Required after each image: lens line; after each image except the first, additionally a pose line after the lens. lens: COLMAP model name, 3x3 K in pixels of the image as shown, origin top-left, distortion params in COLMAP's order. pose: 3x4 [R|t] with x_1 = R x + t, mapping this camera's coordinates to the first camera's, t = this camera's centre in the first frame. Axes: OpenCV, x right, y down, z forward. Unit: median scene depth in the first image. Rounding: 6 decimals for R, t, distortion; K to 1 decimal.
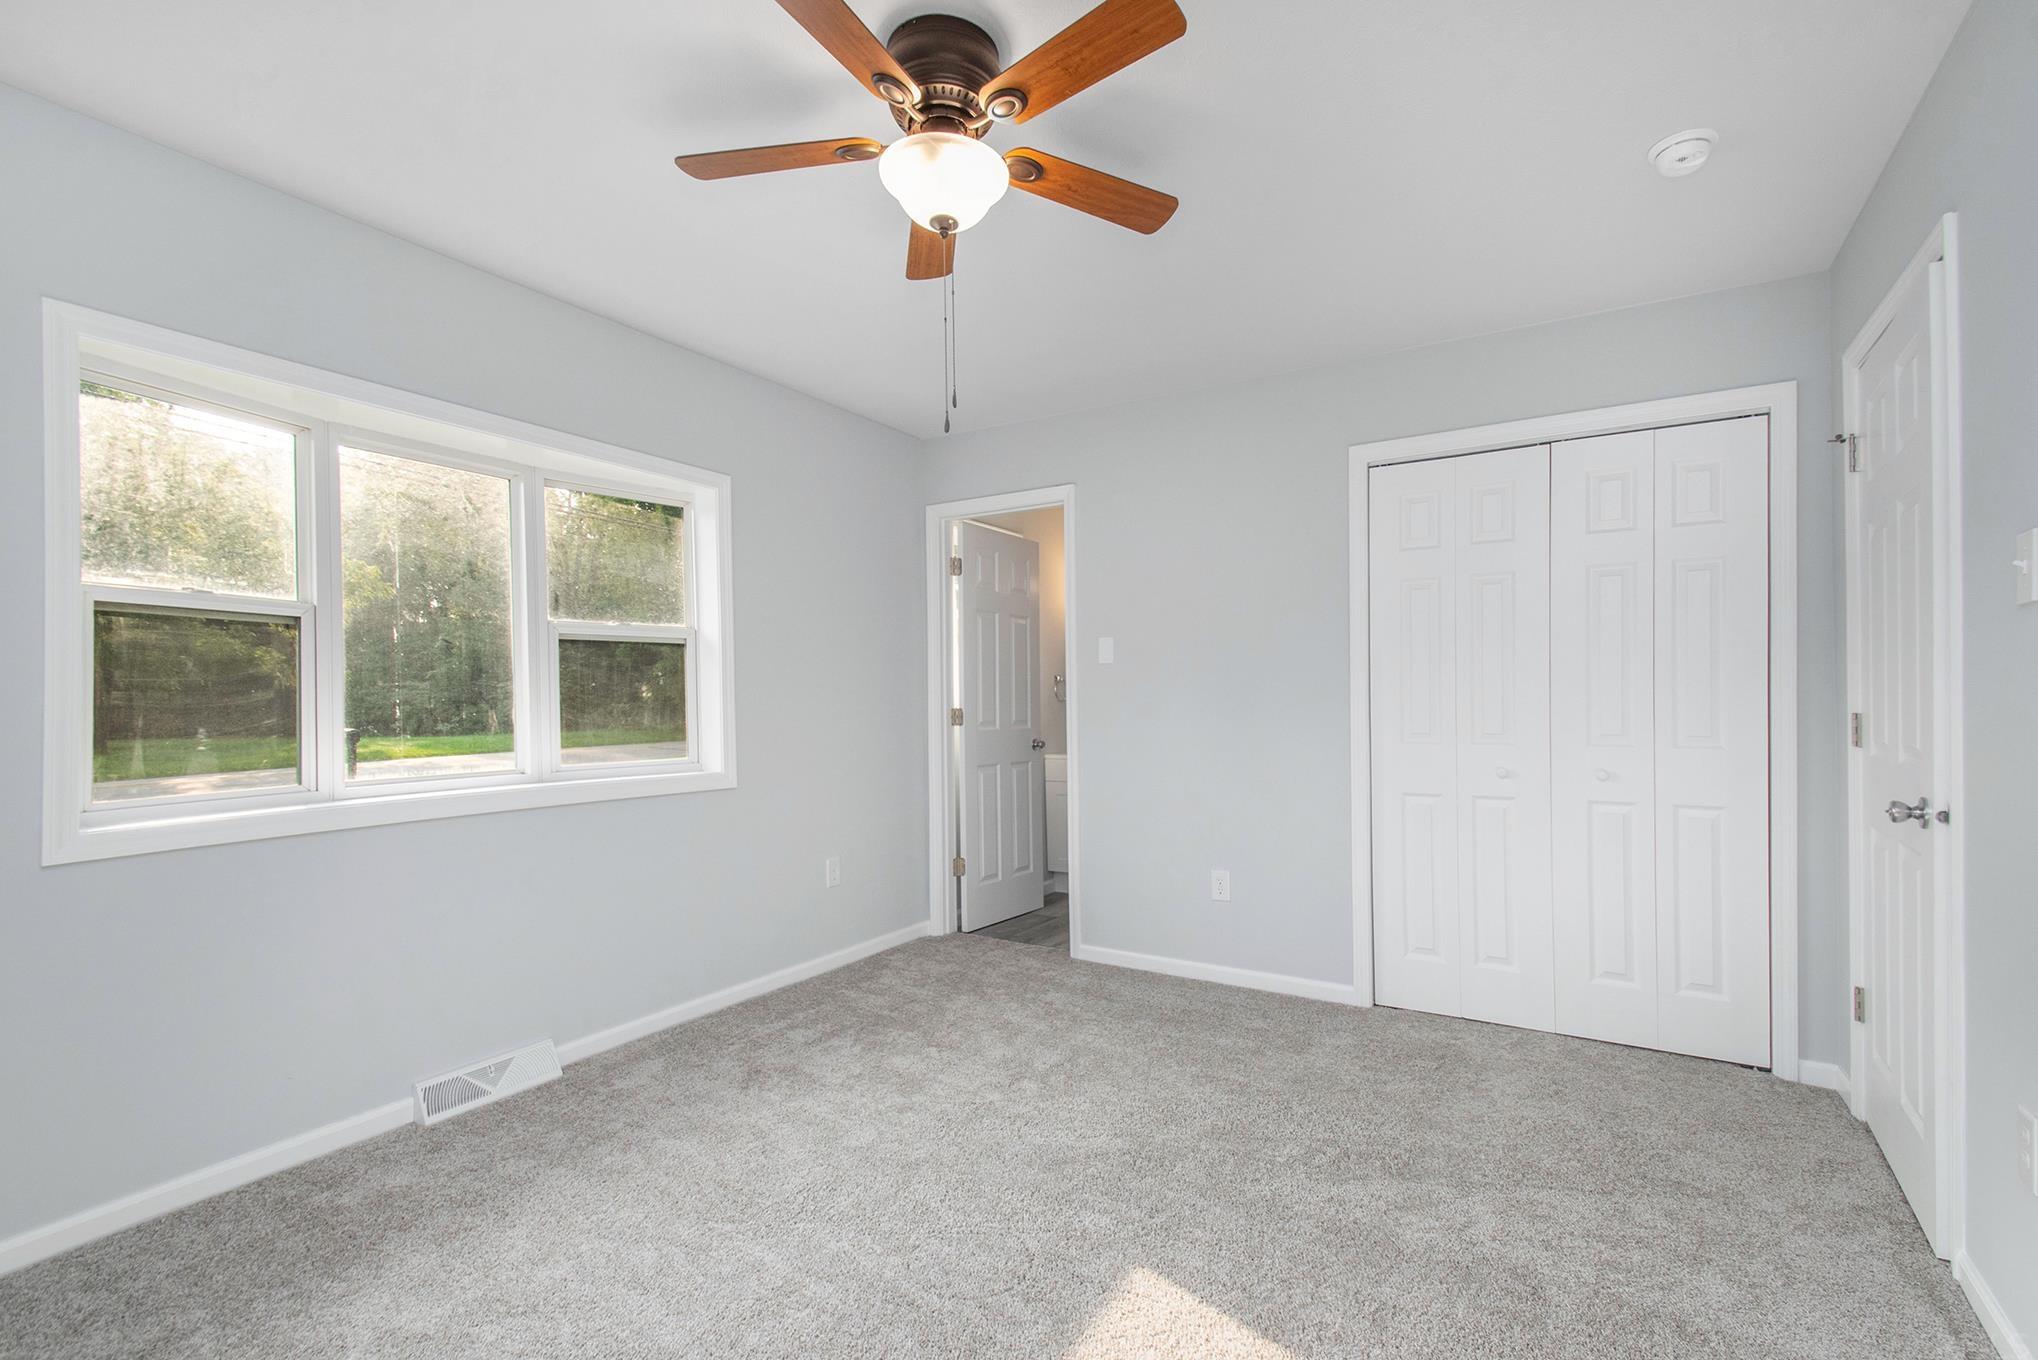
lens RADIAL K [[939.8, 0, 1042.7], [0, 939.8, 705.4], [0, 0, 1]] dist [0.002390, -0.017032]
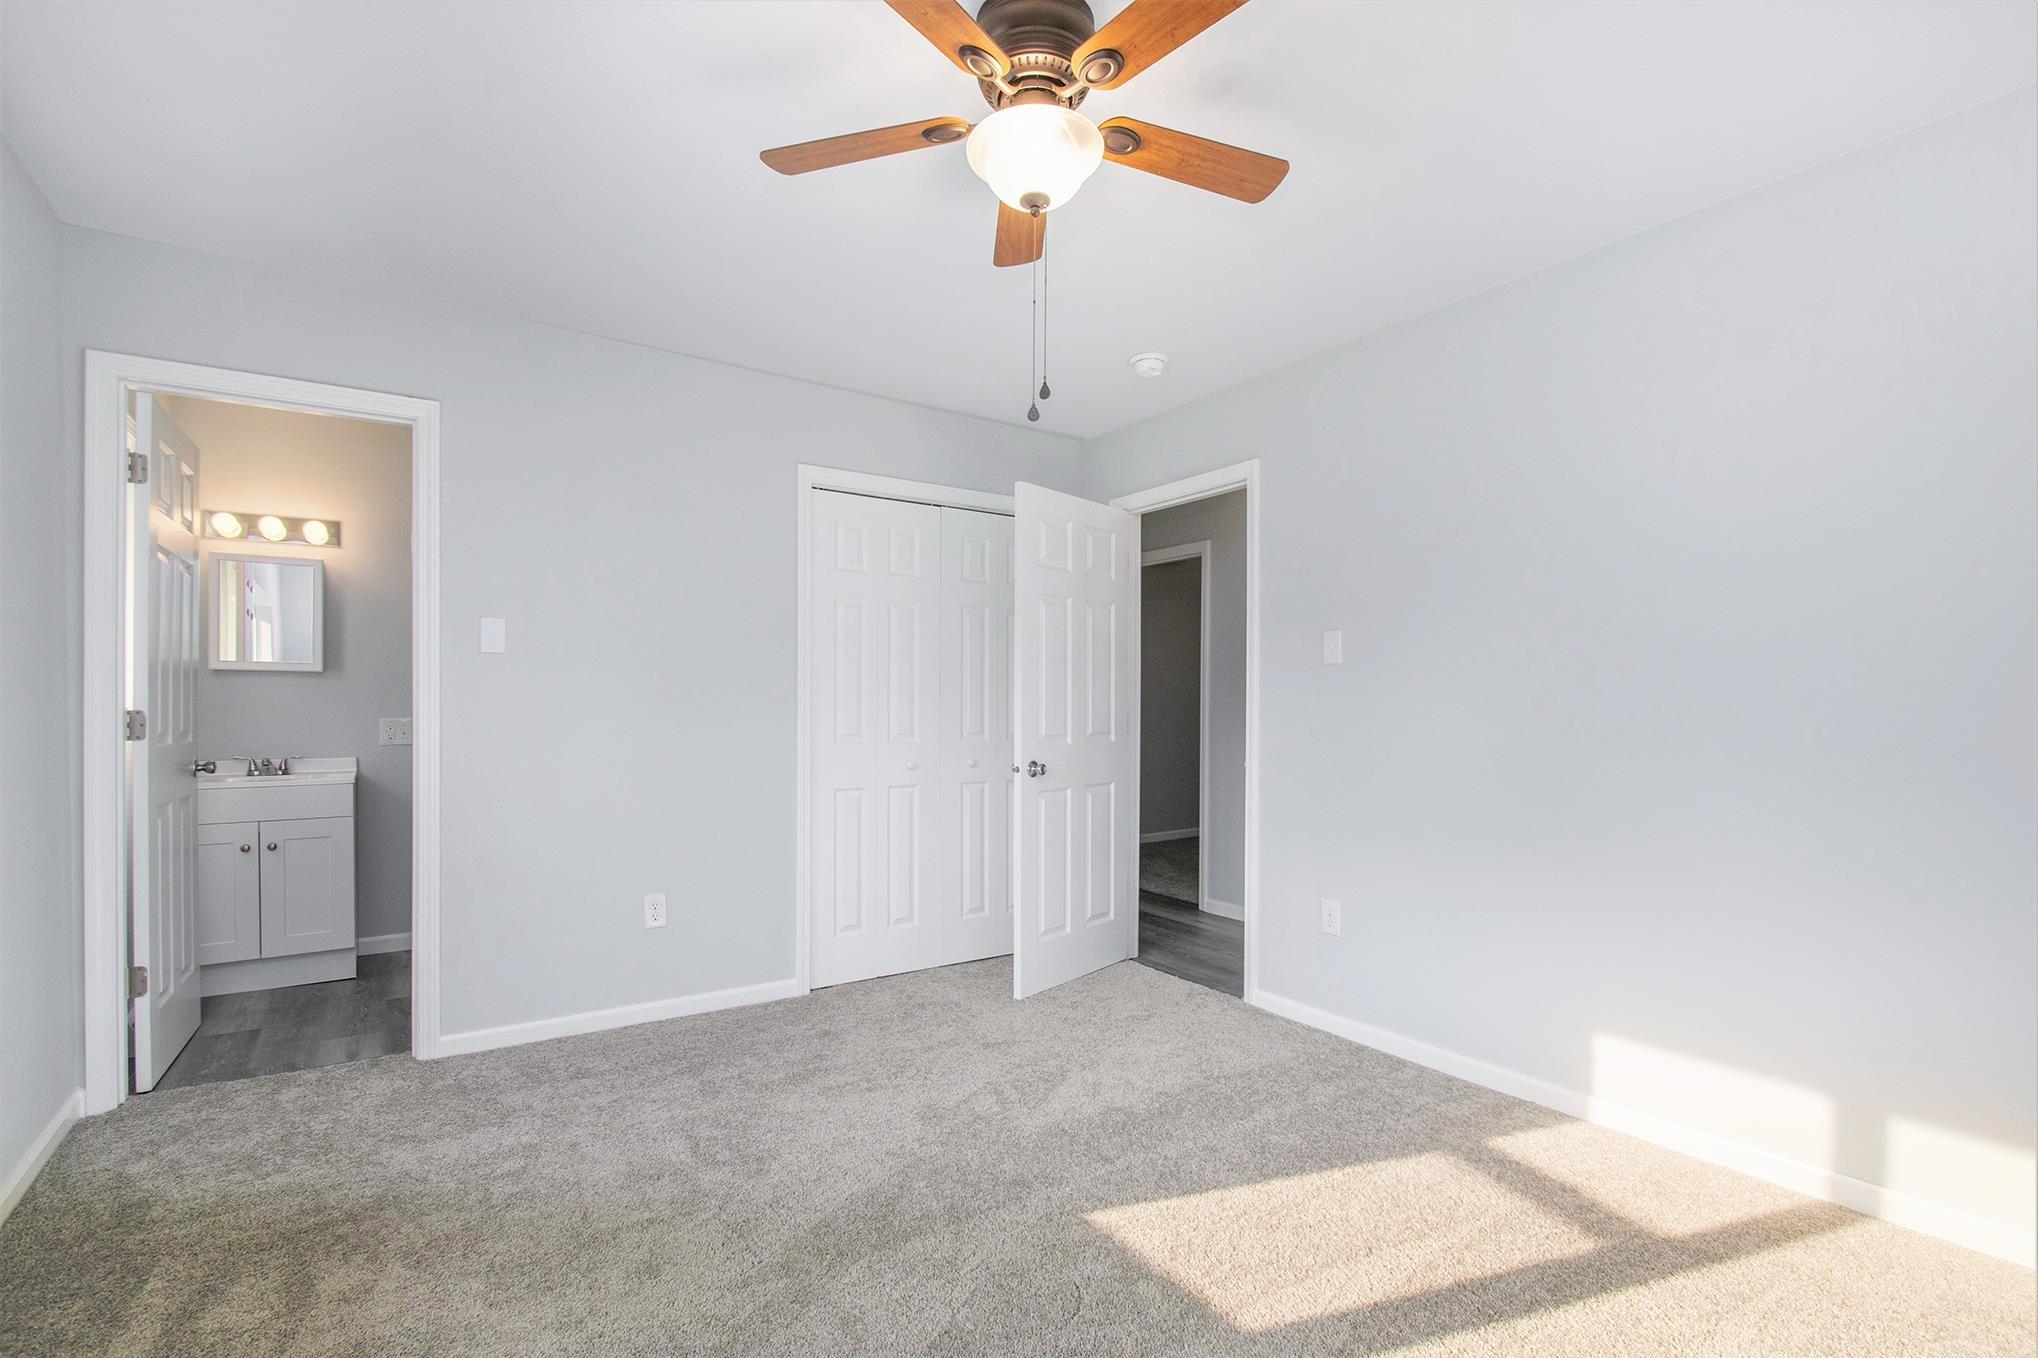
lens RADIAL K [[939.8, 0, 1042.7], [0, 939.8, 704.4], [0, 0, 1]] dist [0.002390, -0.017032]
pose [[0.388066, 0.008892, 0.921589, -0.546052], [-0.004585, 0.999960, -0.007717, 0.000636], [-0.921620, -0.001231, 0.388091, 0.351678]]
